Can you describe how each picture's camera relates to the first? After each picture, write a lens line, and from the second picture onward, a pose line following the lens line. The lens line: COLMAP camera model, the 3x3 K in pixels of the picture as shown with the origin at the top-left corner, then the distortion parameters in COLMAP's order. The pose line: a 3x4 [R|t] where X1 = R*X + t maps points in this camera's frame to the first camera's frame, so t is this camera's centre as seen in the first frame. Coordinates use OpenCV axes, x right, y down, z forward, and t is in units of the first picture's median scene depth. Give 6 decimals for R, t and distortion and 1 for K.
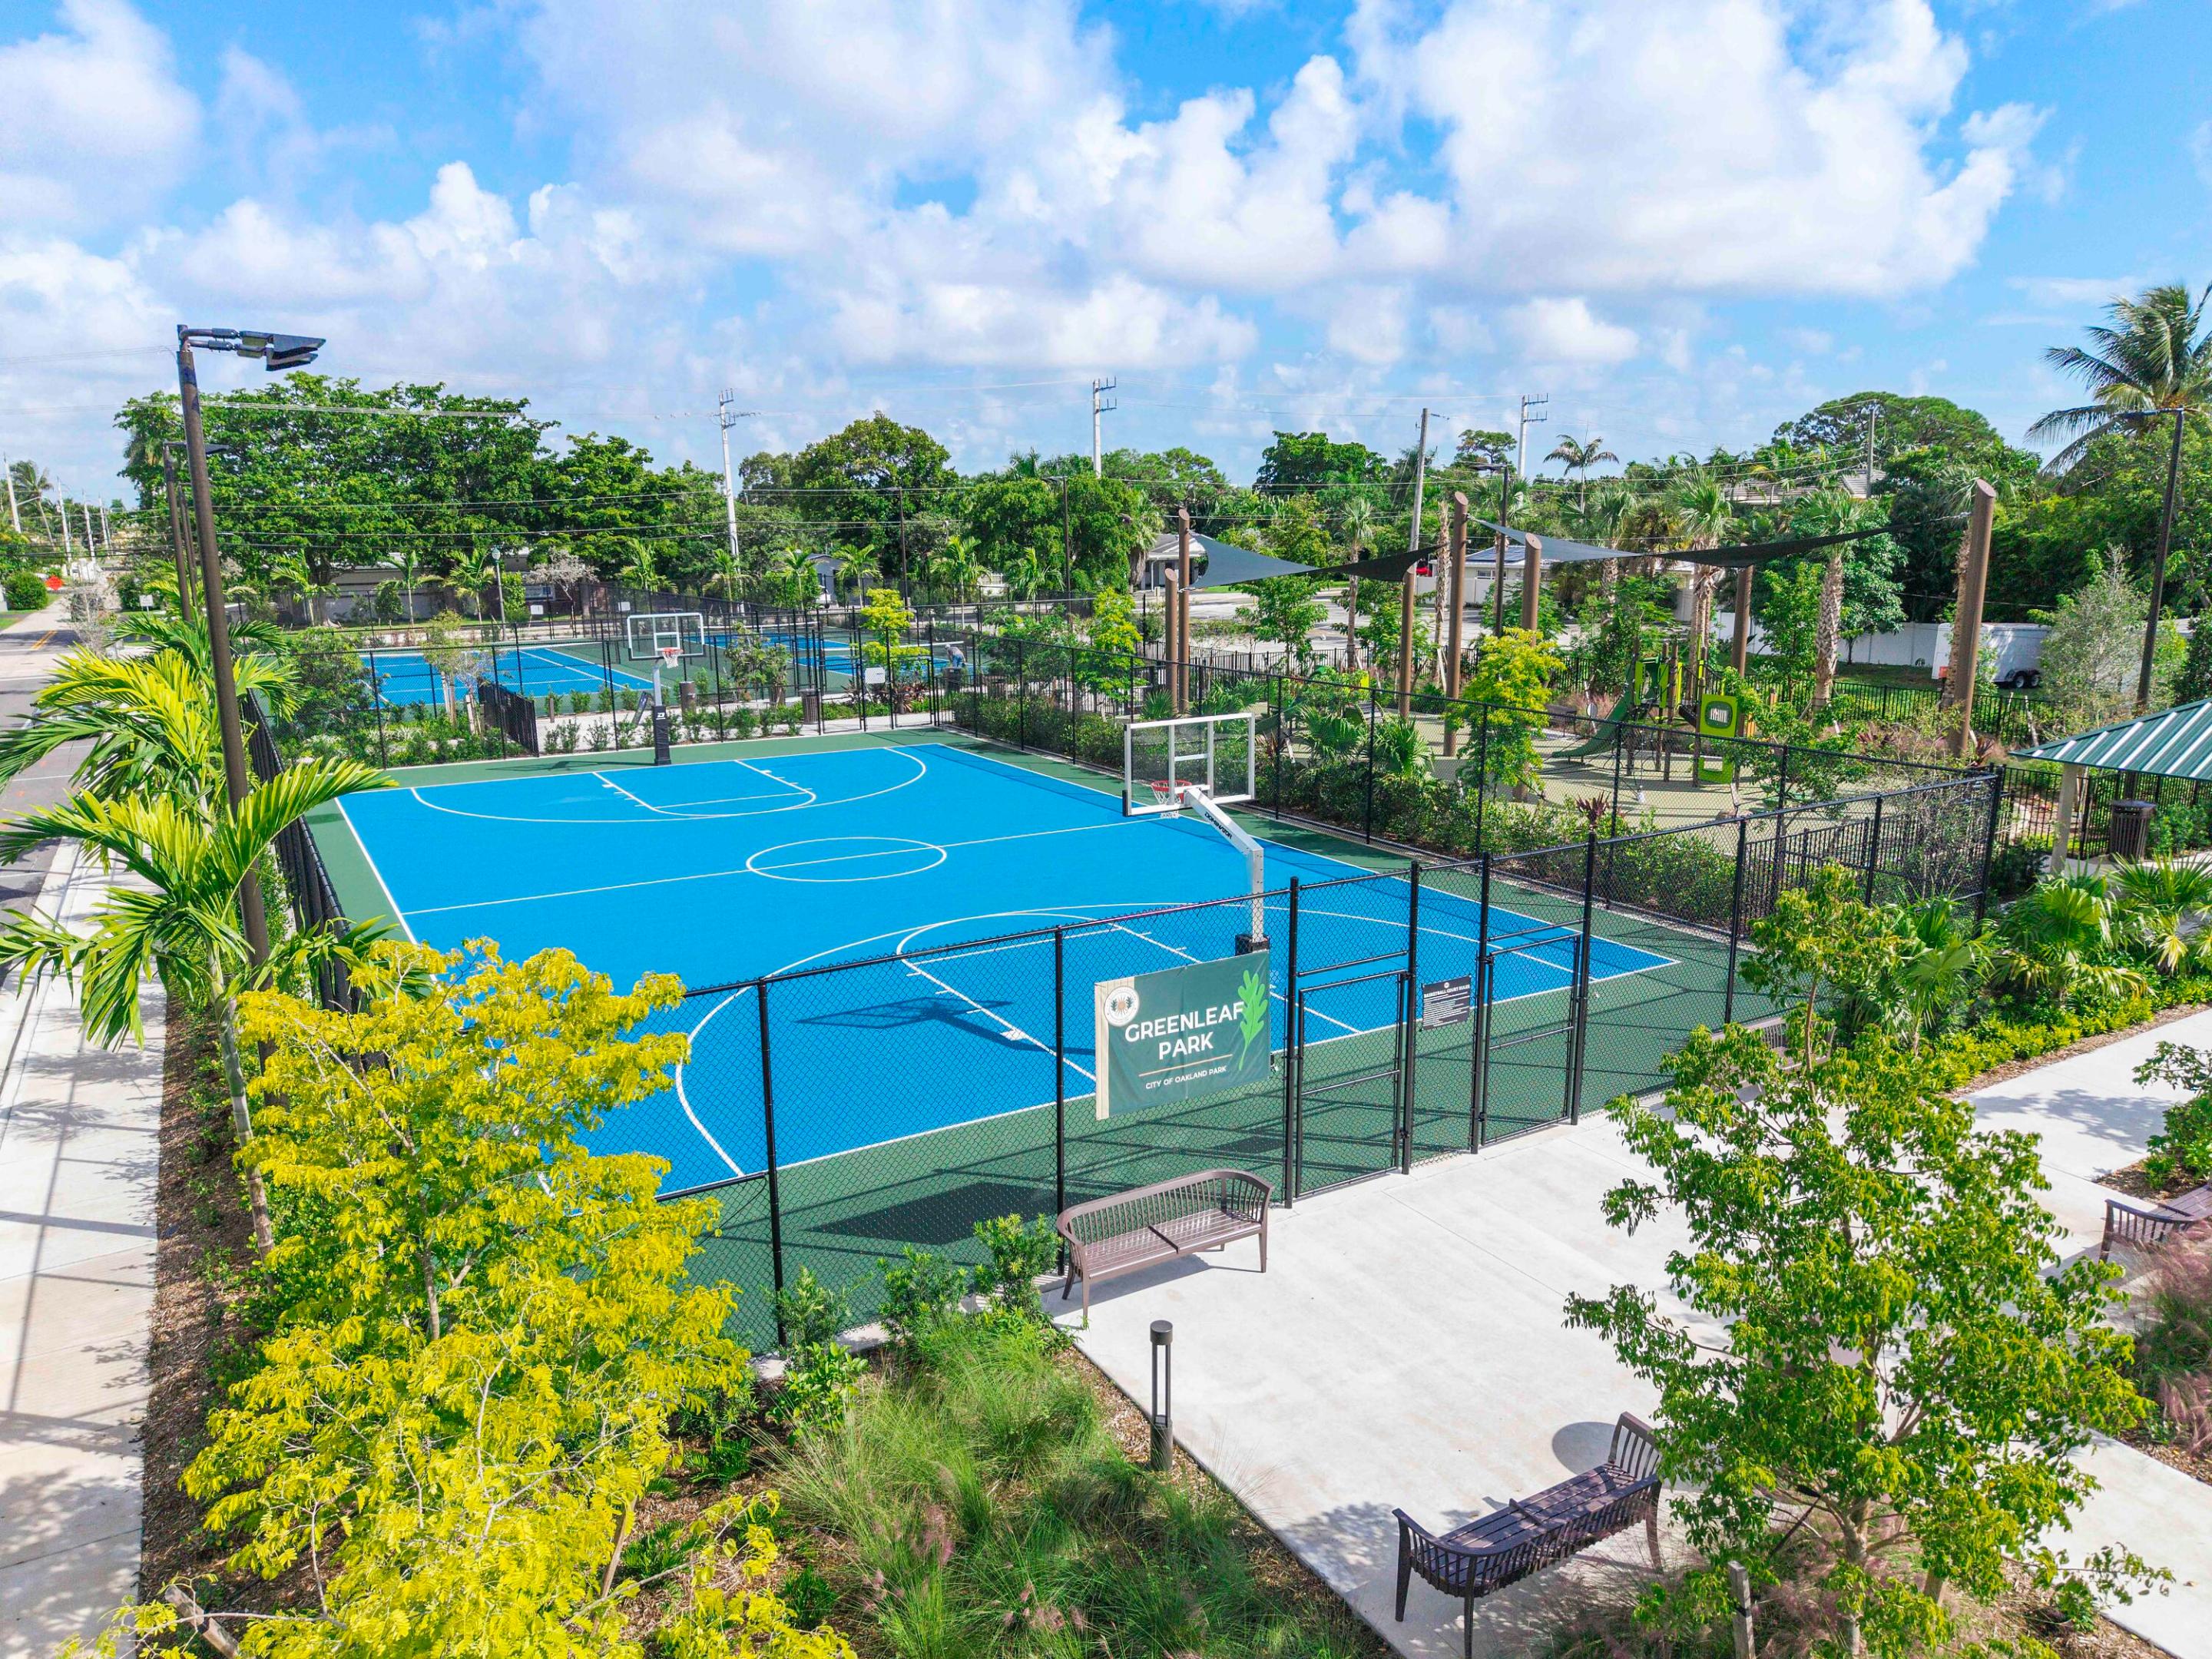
lens RADIAL K [[1498.2, 0, 1113.7], [0, 1498.2, 839.7], [0, 0, 1]] dist [0.039960, -0.041126]
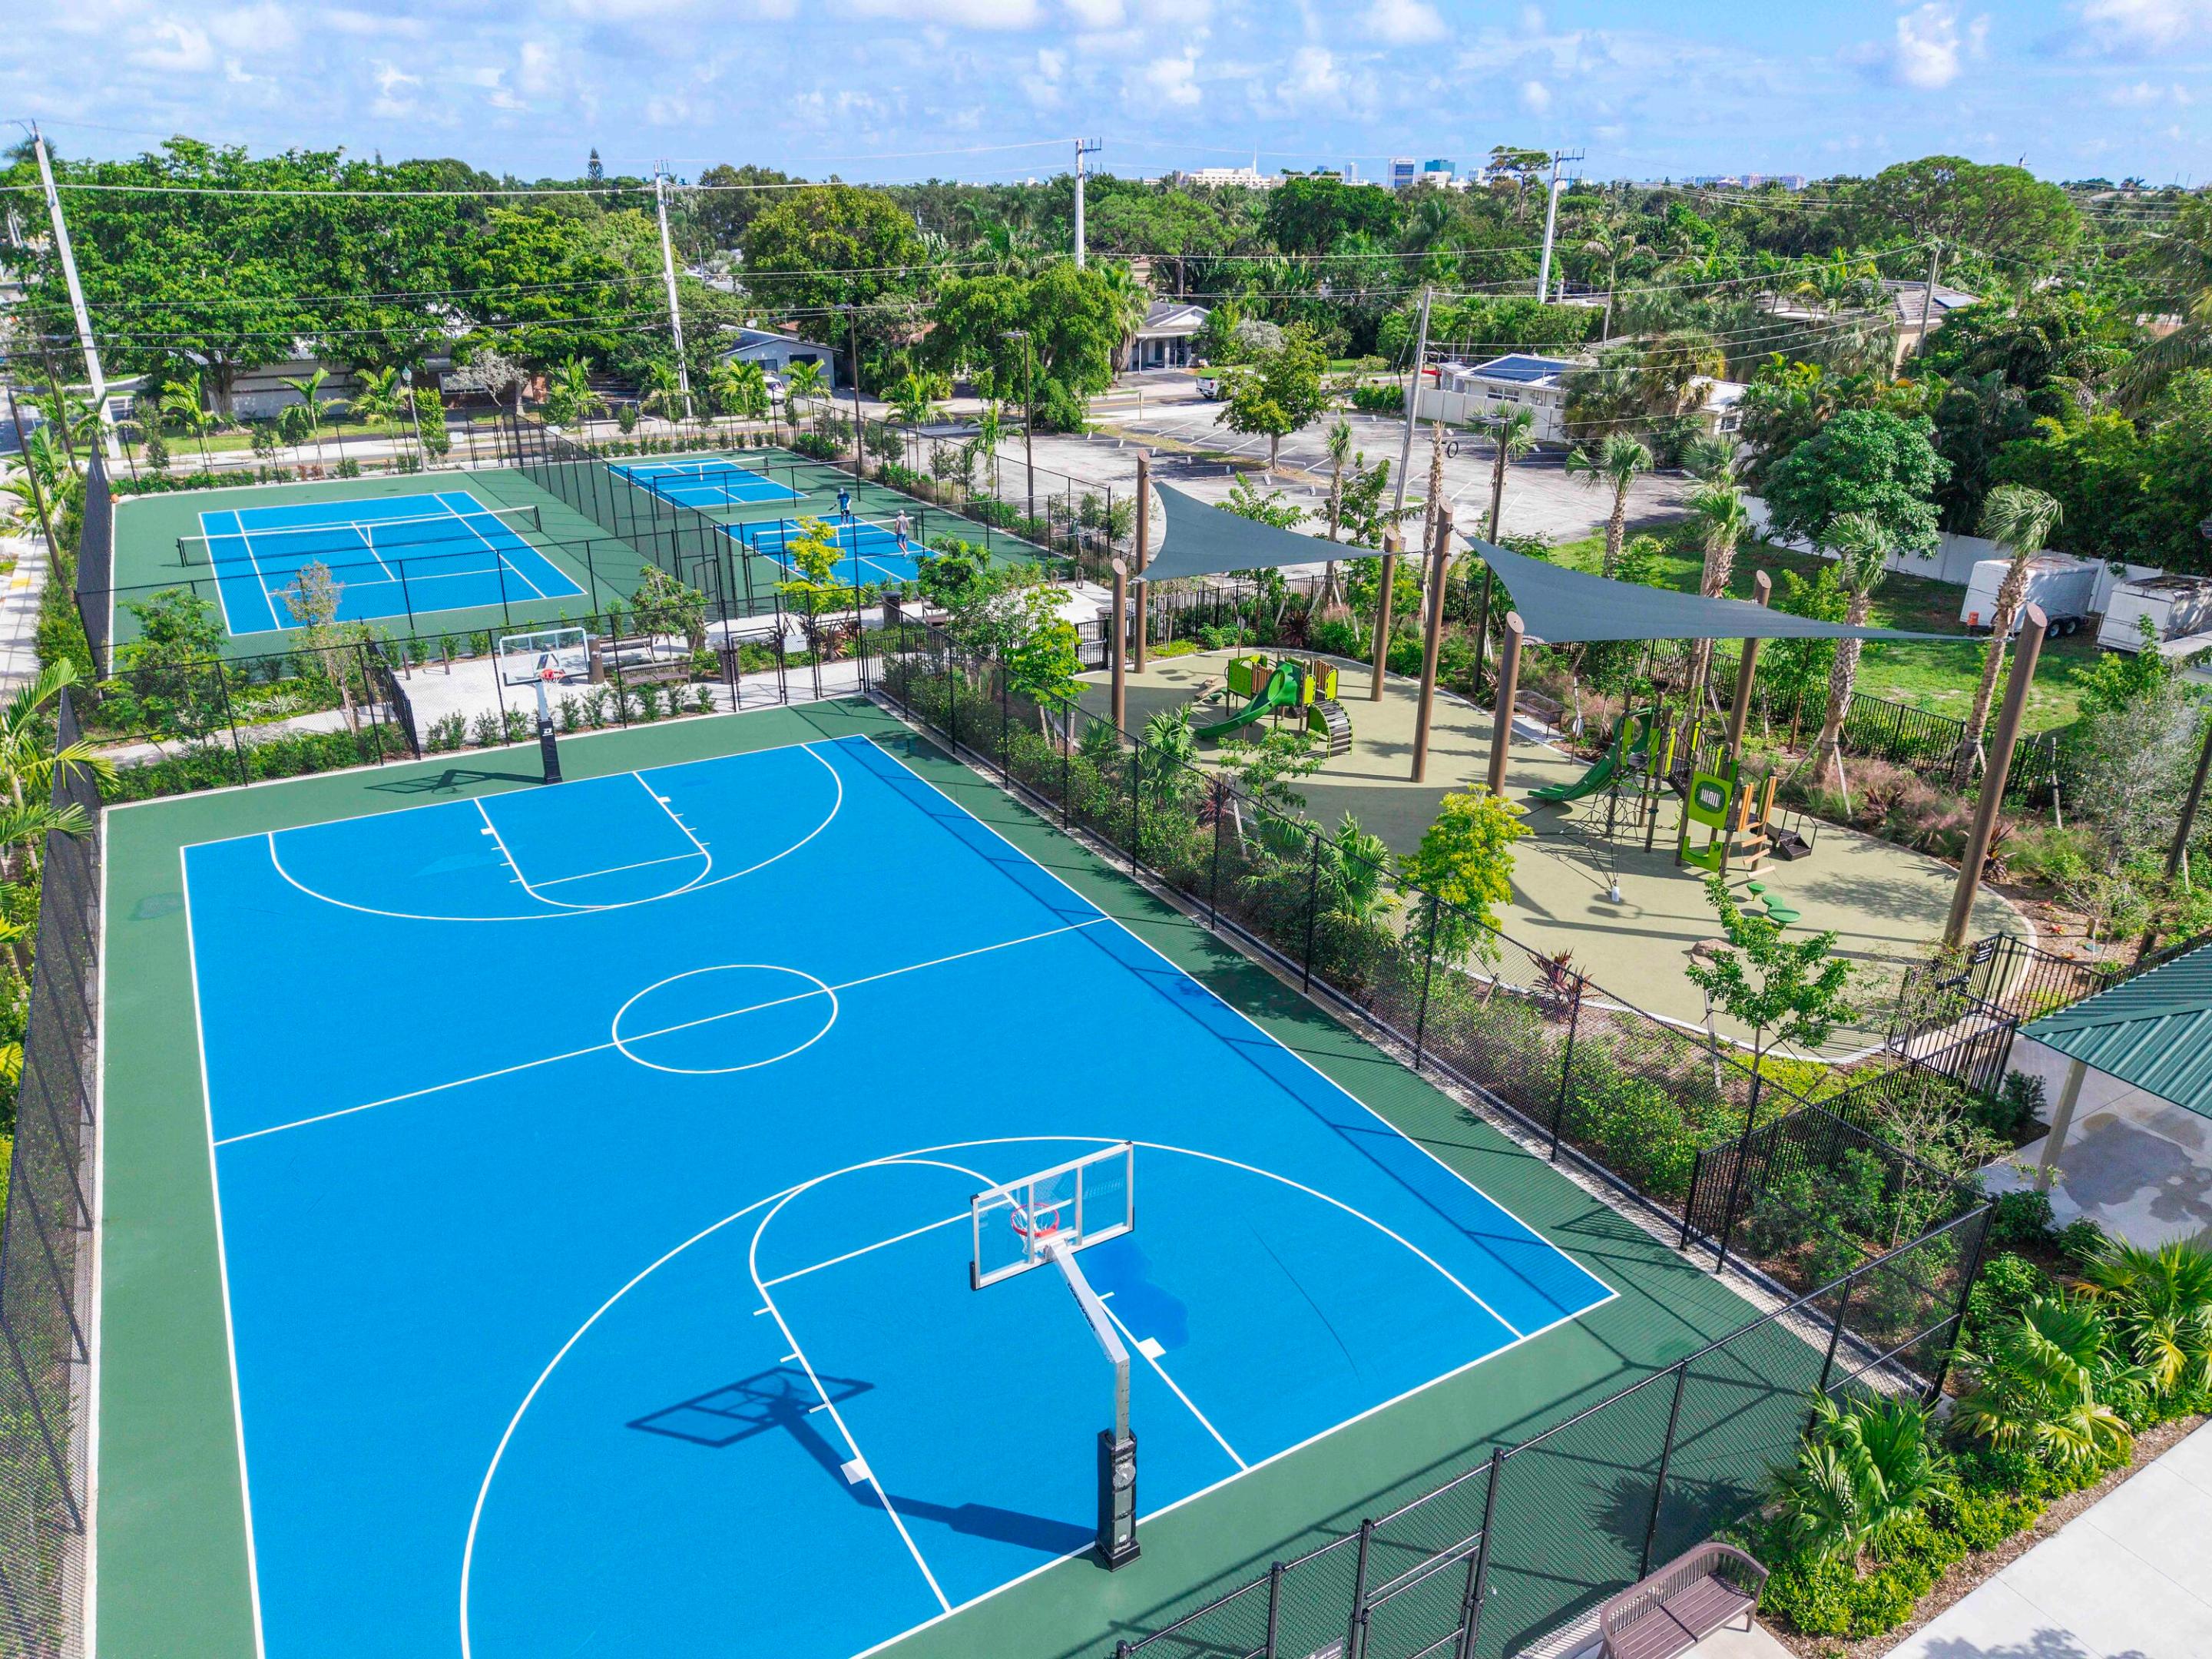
lens RADIAL K [[1513.4, 0, 1111.0], [0, 1513.4, 851.4], [0, 0, 1]] dist [0.039344, -0.037636]
pose [[0.999847, 0.017260, 0.002833, 0.015576], [-0.017483, 0.981118, 0.192620, -0.083430], [0.000545, -0.192640, 0.981269, 0.037901]]
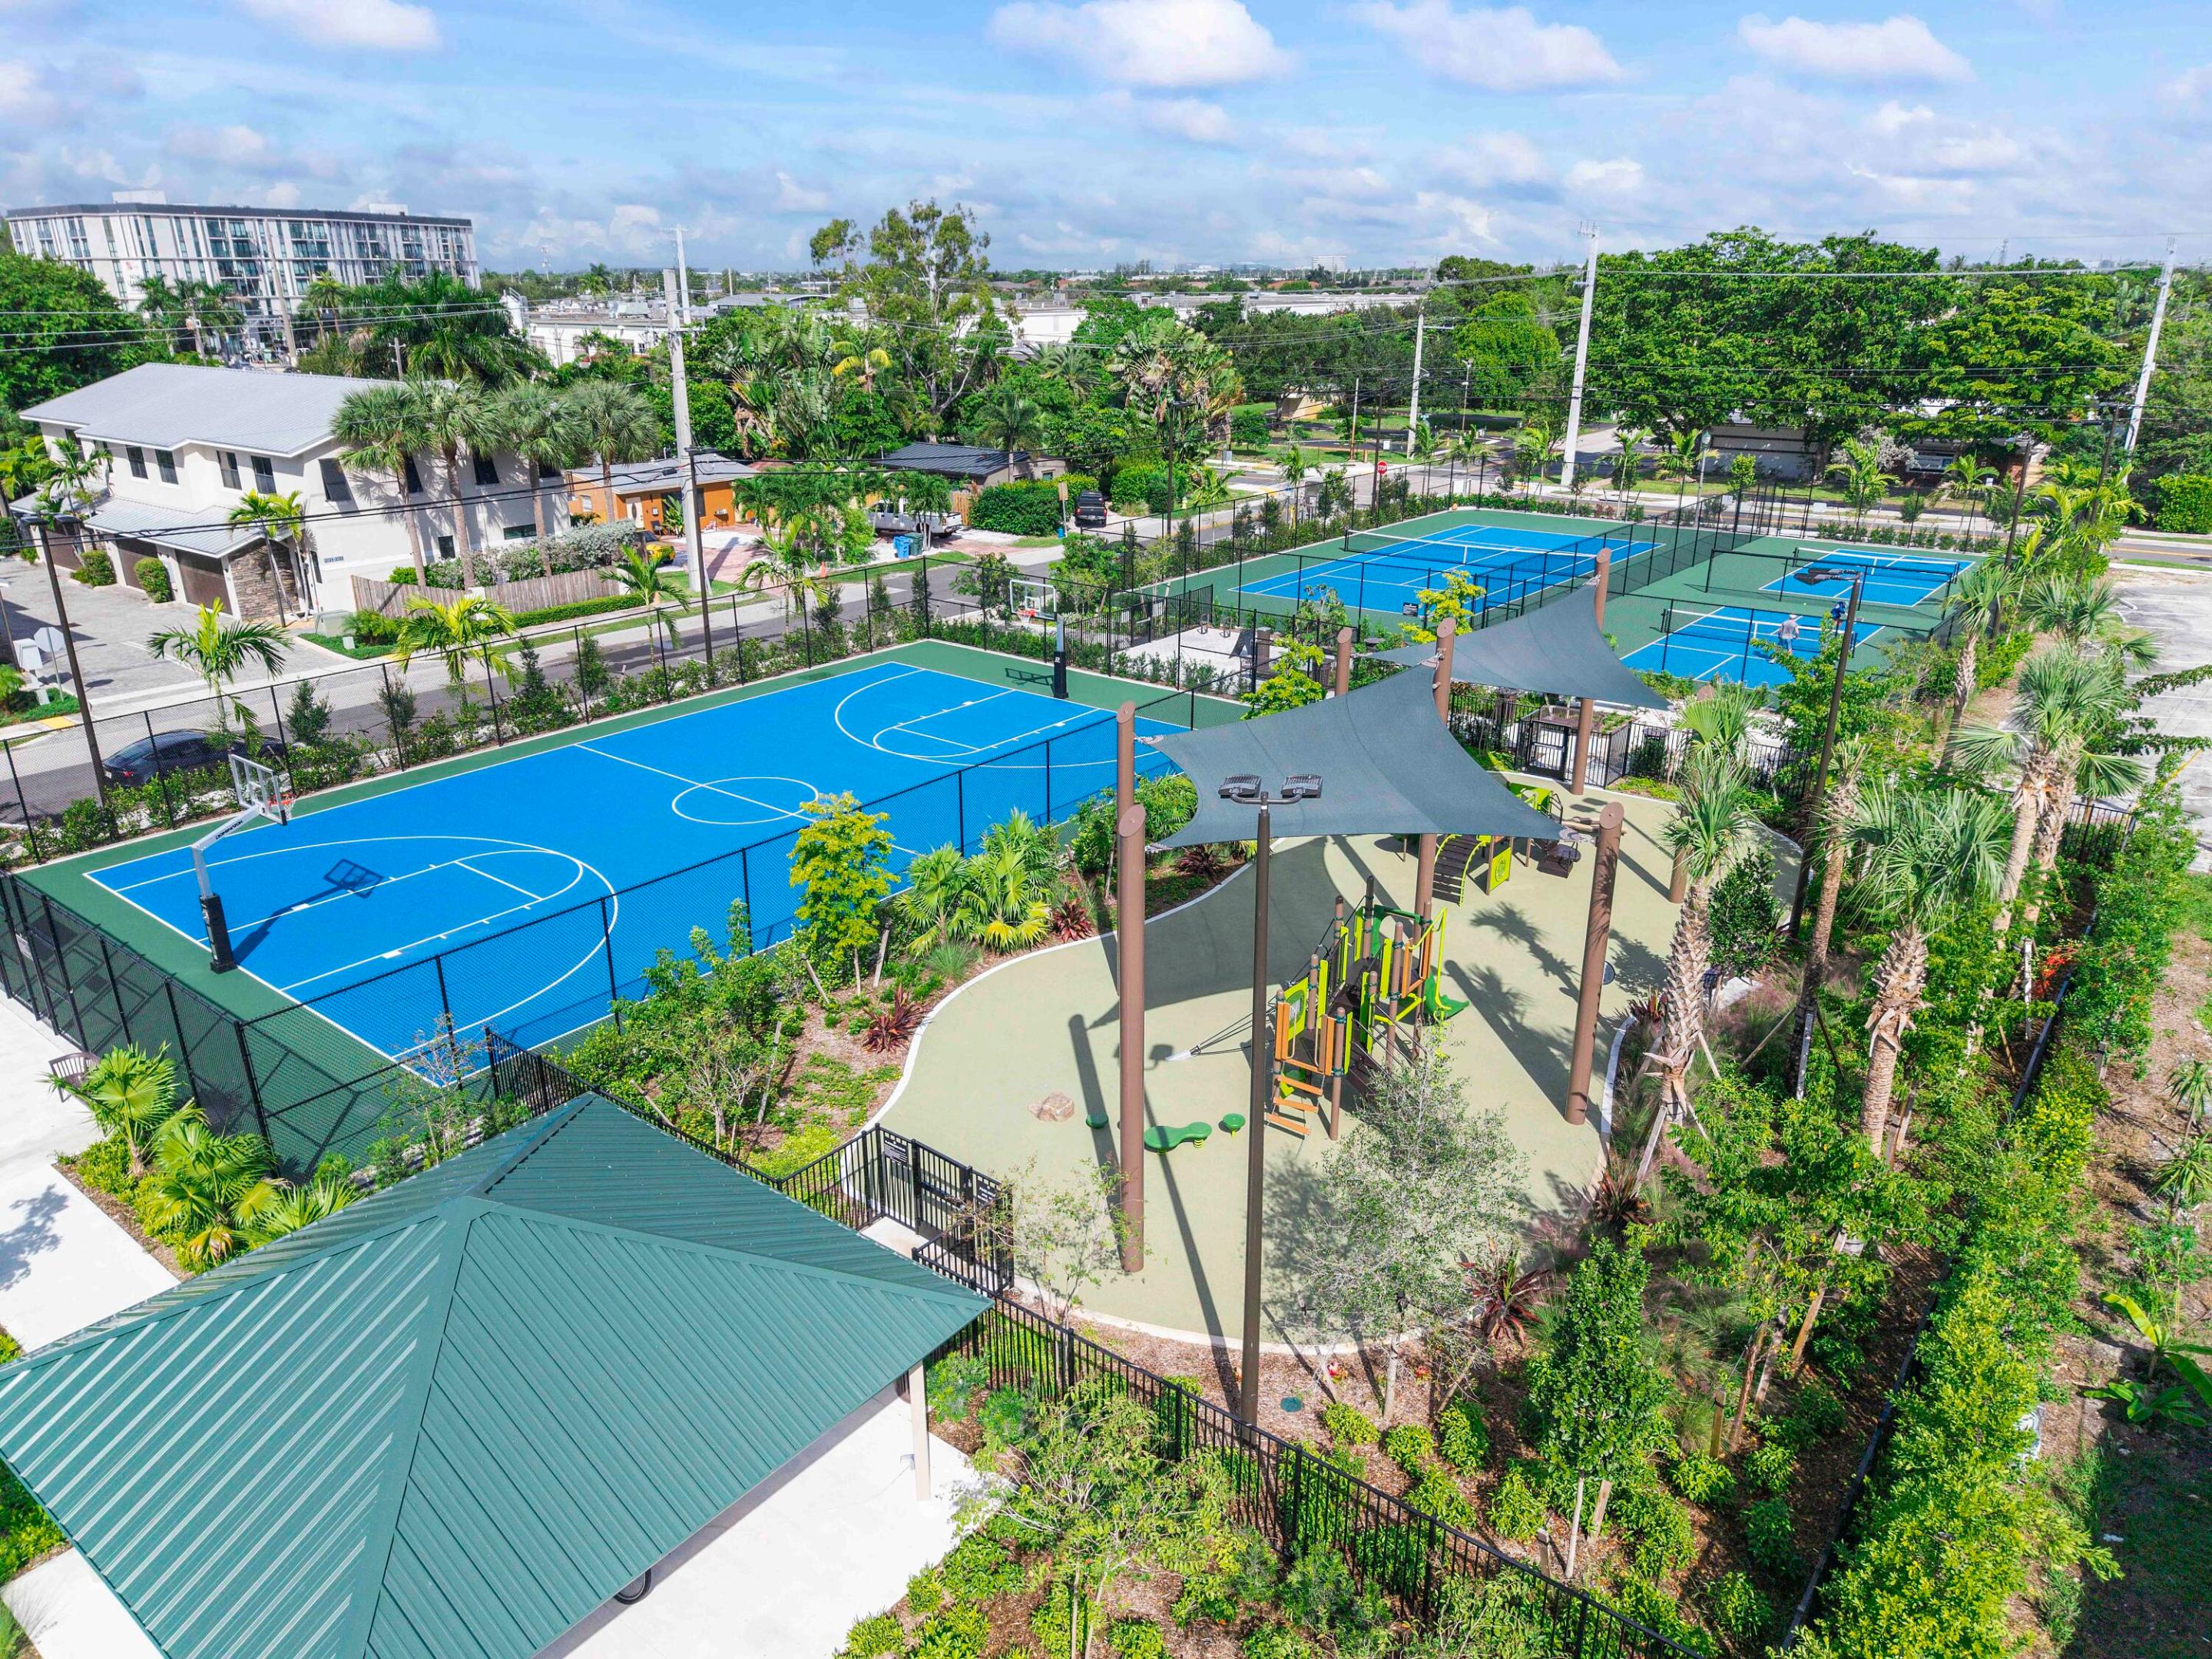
lens RADIAL K [[1498.2, 0, 1113.7], [0, 1498.2, 839.7], [0, 0, 1]] dist [0.039960, -0.041126]
pose [[0.357169, 0.344033, -0.868373, 0.377528], [-0.203294, 0.936041, 0.287226, -0.135242], [0.911648, 0.073946, 0.404265, 0.239622]]
